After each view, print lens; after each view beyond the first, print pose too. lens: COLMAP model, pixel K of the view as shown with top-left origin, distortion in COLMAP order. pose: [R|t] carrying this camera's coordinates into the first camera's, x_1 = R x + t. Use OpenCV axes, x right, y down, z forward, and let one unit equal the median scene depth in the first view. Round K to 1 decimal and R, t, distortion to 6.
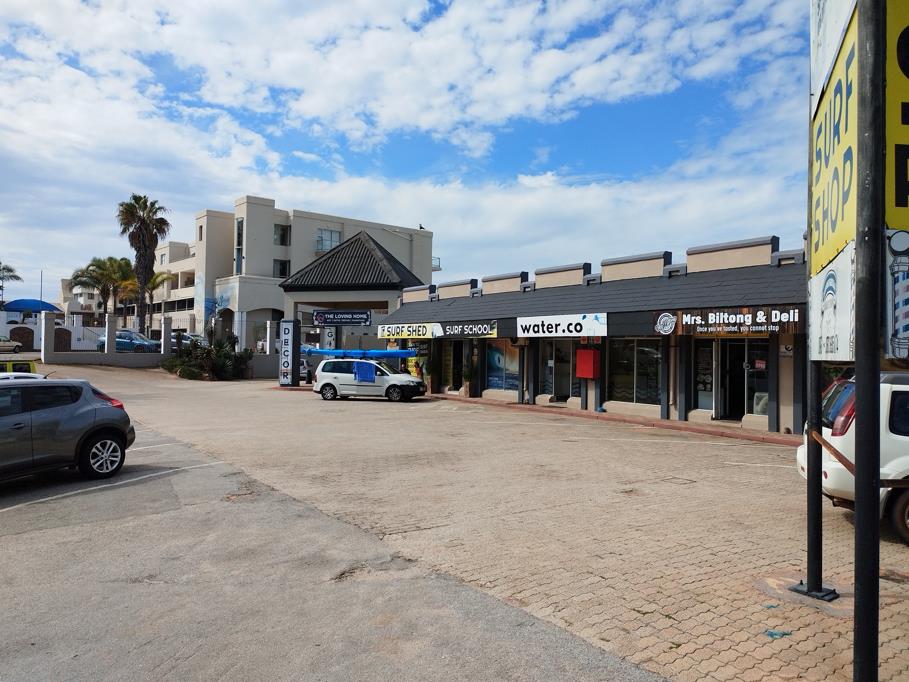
lens RADIAL K [[667.8, 0, 454.5], [0, 667.8, 341.0], [0, 0, 1]] dist [0.025359, -0.000945]
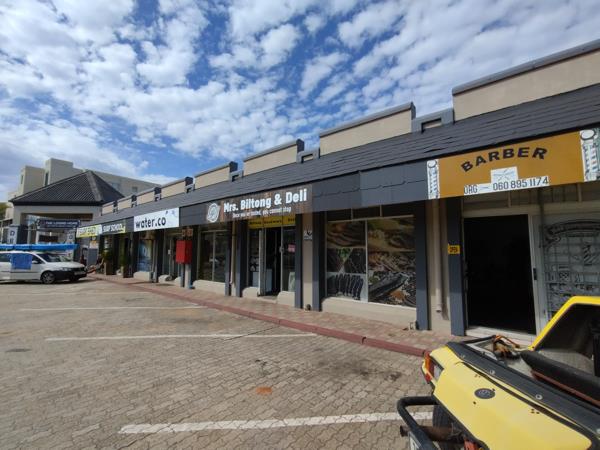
lens RADIAL K [[270.9, 0, 300.0], [0, 270.9, 225.0], [0, 0, 1]] dist [0.001829, 0.000455]
pose [[0.959049, 0.017449, 0.282704, 0.242270], [0.004736, 0.996973, -0.077604, 0.022613], [-0.283202, 0.075765, 0.956063, 0.389367]]
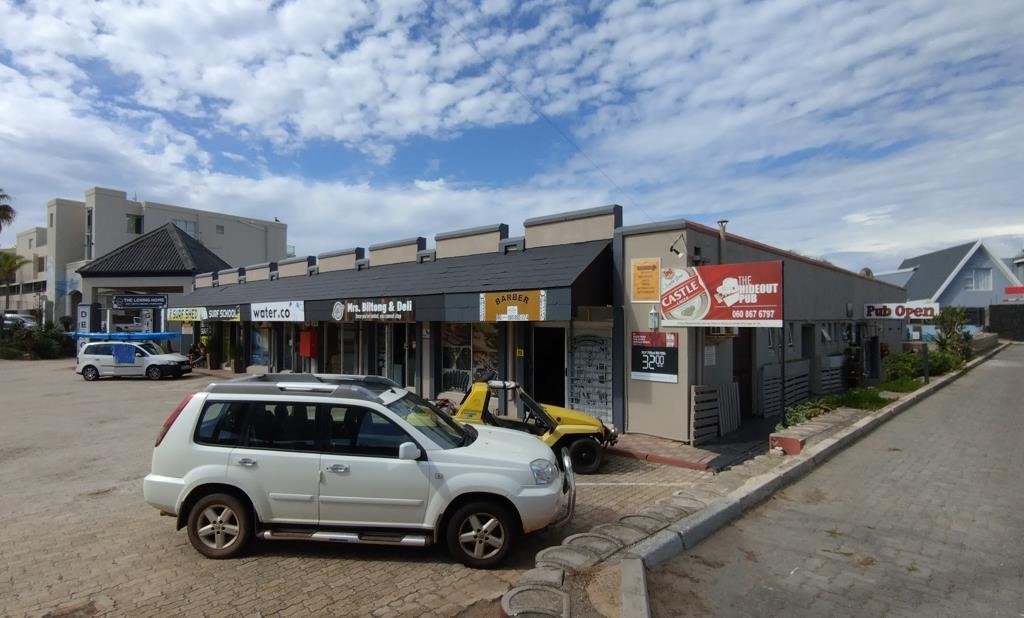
lens RADIAL K [[530.7, 0, 483.4], [0, 530.7, 310.2], [0, 0, 1]] dist [-0.003552, -0.000060]
pose [[0.975477, -0.011004, 0.219827, 0.265905], [0.011705, 0.999930, -0.001884, -0.016767], [-0.219791, 0.004411, 0.975537, 0.041368]]
